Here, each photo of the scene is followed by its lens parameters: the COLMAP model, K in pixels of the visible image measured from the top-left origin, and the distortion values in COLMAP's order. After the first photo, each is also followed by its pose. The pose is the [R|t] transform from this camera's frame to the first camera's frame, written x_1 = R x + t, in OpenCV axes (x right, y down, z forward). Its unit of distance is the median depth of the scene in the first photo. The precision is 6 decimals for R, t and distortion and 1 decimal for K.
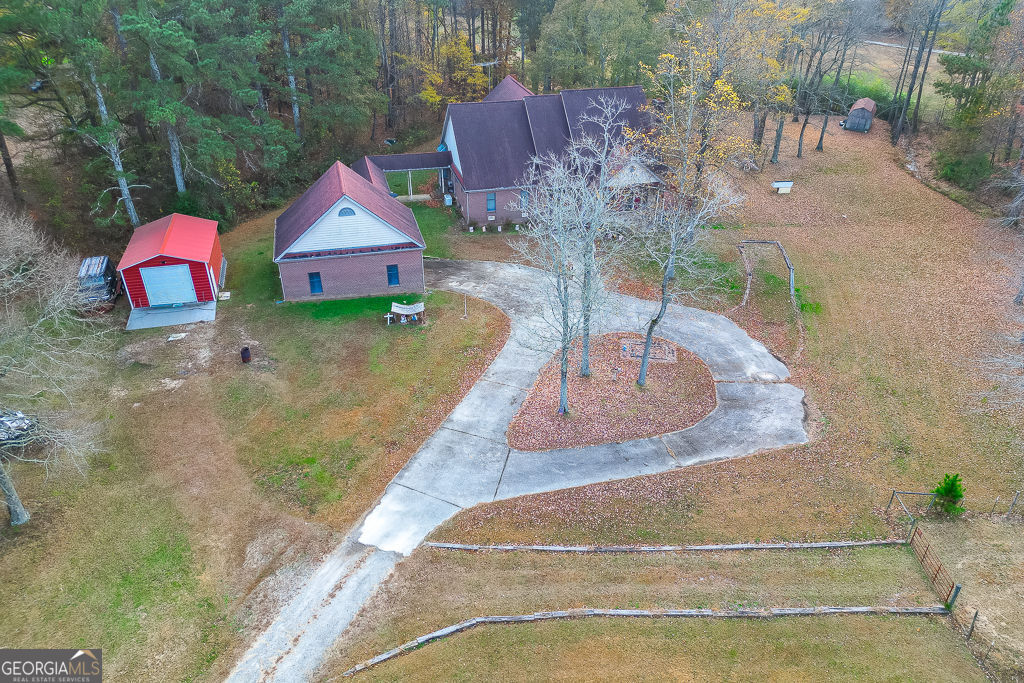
lens RADIAL K [[707.1, 0, 507.5], [0, 707.1, 344.5], [0, 0, 1]] dist [0.116933, -0.134364]
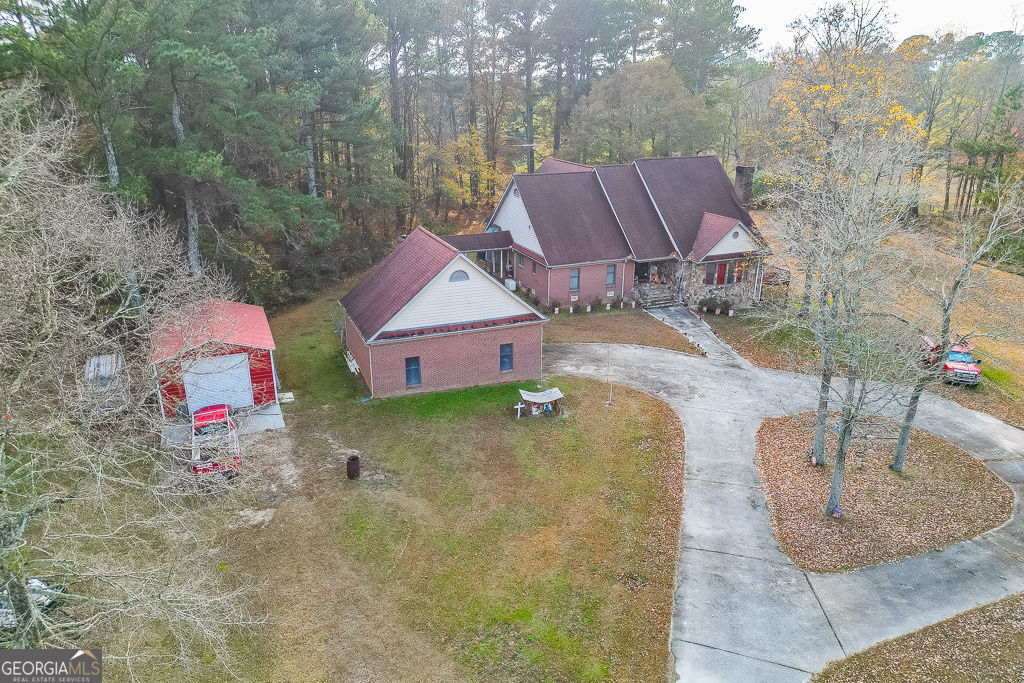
lens RADIAL K [[707.1, 0, 507.5], [0, 707.1, 344.5], [0, 0, 1]] dist [0.116933, -0.134364]
pose [[0.990519, -0.048268, 0.128613, -0.271137], [0.071775, 0.980126, -0.184936, 0.033292], [-0.117131, 0.192414, 0.974298, 0.252262]]
